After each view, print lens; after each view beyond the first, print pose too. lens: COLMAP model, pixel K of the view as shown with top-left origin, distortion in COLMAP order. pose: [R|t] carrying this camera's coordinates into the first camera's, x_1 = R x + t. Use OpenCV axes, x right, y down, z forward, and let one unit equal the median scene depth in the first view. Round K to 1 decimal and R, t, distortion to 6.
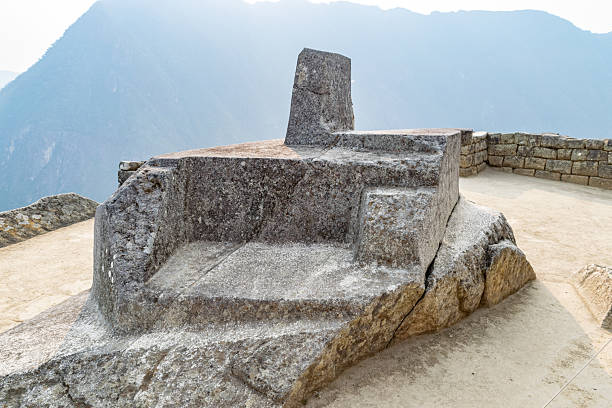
lens RADIAL K [[480.7, 0, 311.4], [0, 480.7, 201.5], [0, 0, 1]] dist [0.006619, 0.003376]
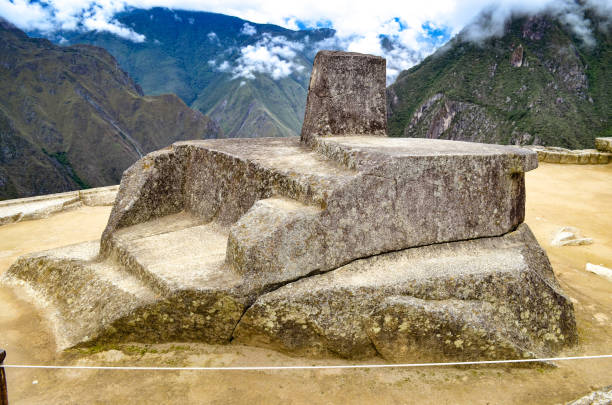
lens RADIAL K [[486.9, 0, 301.2], [0, 486.9, 200.6], [0, 0, 1]] dist [-0.075207, 0.001851]
pose [[0.699867, 0.202399, -0.684996, 0.849205], [-0.166885, 0.978805, 0.118703, -0.146617], [0.694503, 0.031239, 0.718811, 0.297722]]
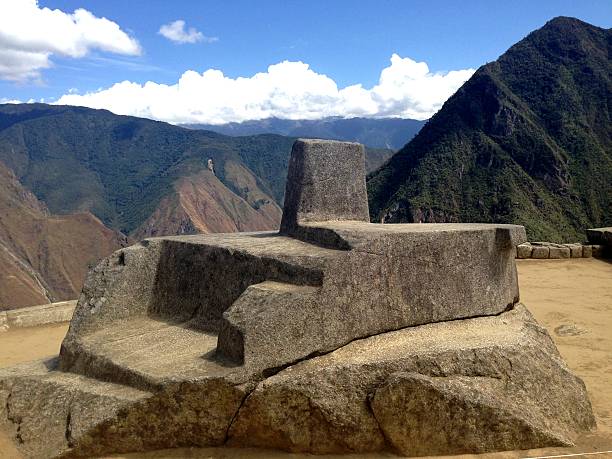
lens RADIAL K [[576.4, 0, 304.0], [0, 576.4, 226.6], [0, 0, 1]] dist [0.086305, 0.000000]
pose [[0.771862, 0.044268, -0.634247, 0.911579], [-0.120017, 0.989783, -0.076974, -0.054621], [0.624360, 0.135534, 0.769289, 0.121643]]
